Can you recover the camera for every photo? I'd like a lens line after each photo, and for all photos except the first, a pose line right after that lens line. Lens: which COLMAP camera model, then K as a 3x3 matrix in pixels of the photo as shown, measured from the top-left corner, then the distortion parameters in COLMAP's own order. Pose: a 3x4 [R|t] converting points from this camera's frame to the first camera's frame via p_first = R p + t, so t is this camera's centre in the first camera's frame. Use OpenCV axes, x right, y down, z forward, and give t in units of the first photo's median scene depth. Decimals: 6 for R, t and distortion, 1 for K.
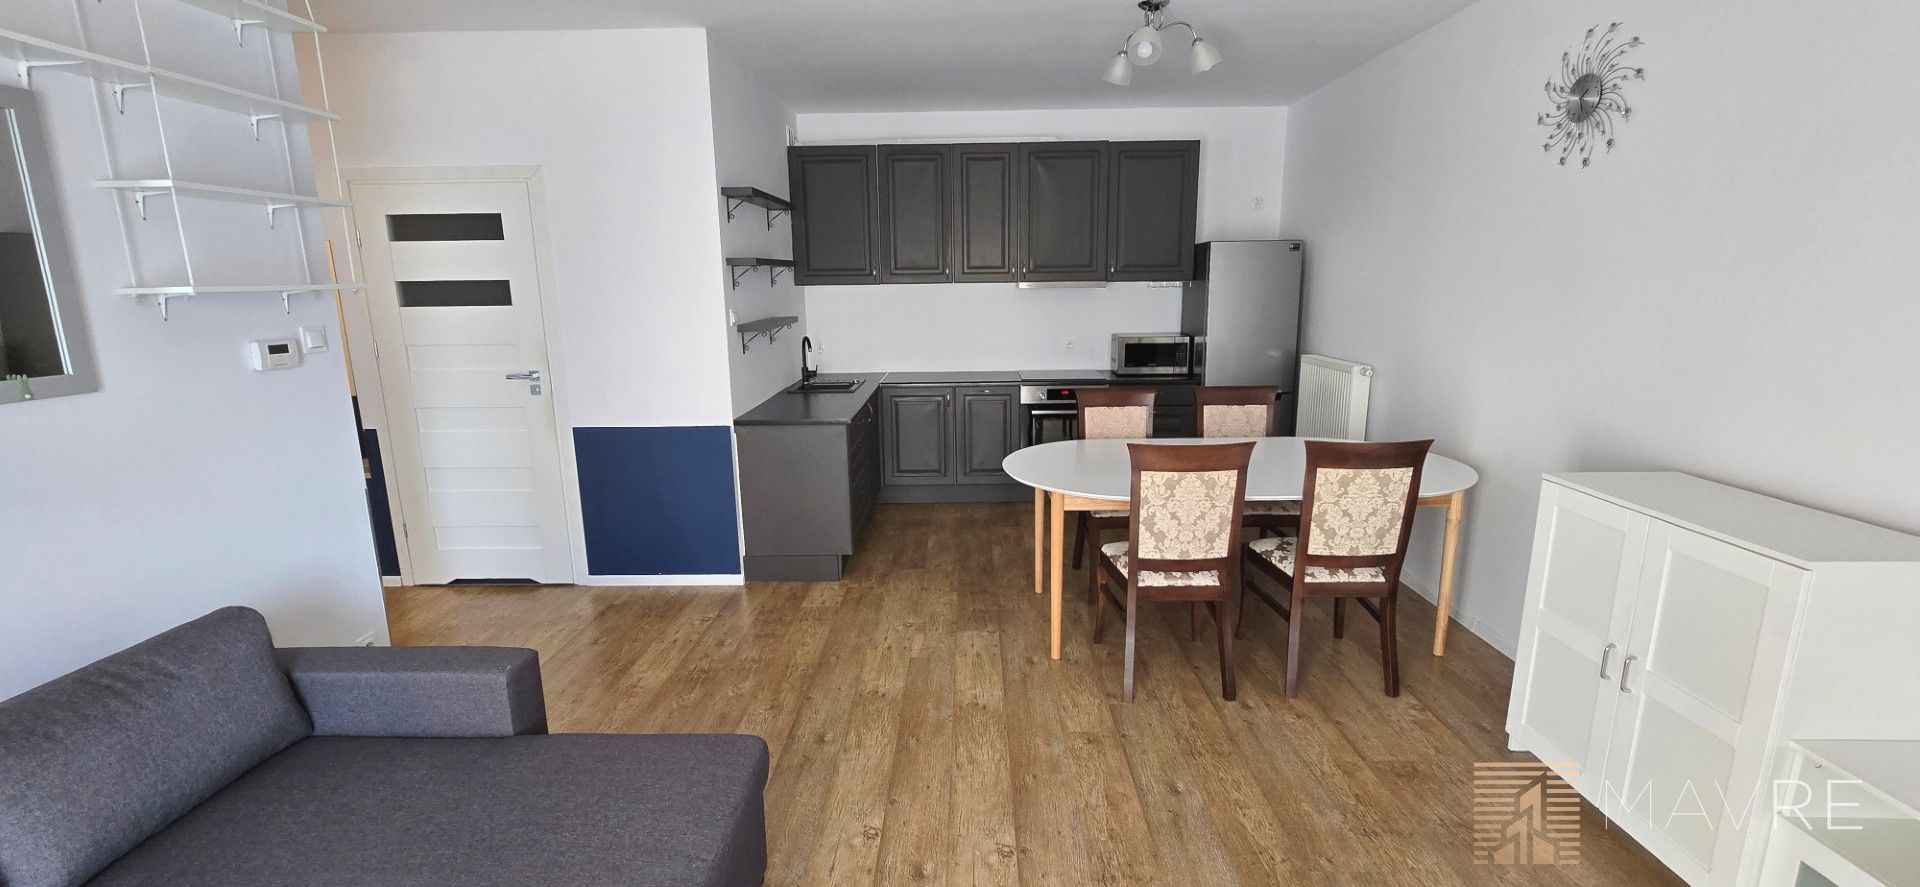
lens RADIAL K [[778.1, 0, 957.6], [0, 778.1, 441.8], [0, 0, 1]] dist [-0.006864, -0.000269]
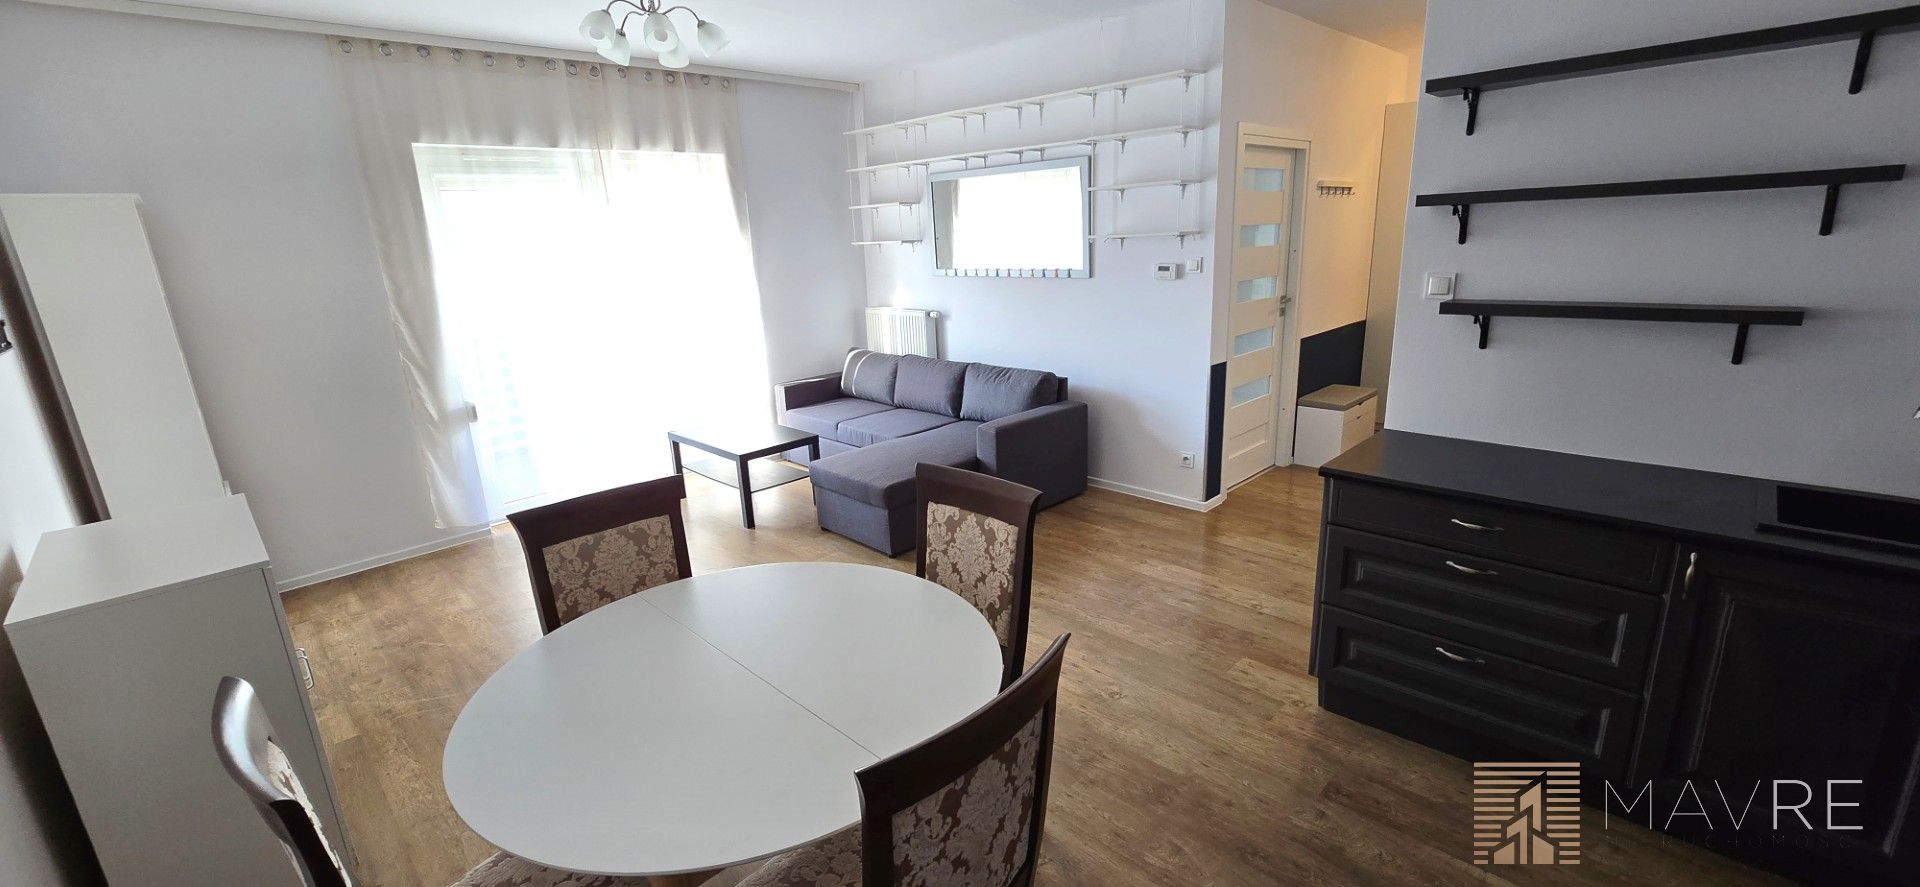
lens RADIAL K [[778.1, 0, 957.6], [0, 778.1, 441.8], [0, 0, 1]] dist [-0.006864, -0.000269]
pose [[-0.698193, 0.231932, -0.677300, 0.683348], [-0.090790, 0.909744, 0.405120, -0.393152], [0.710130, 0.344344, -0.614120, 1.698710]]
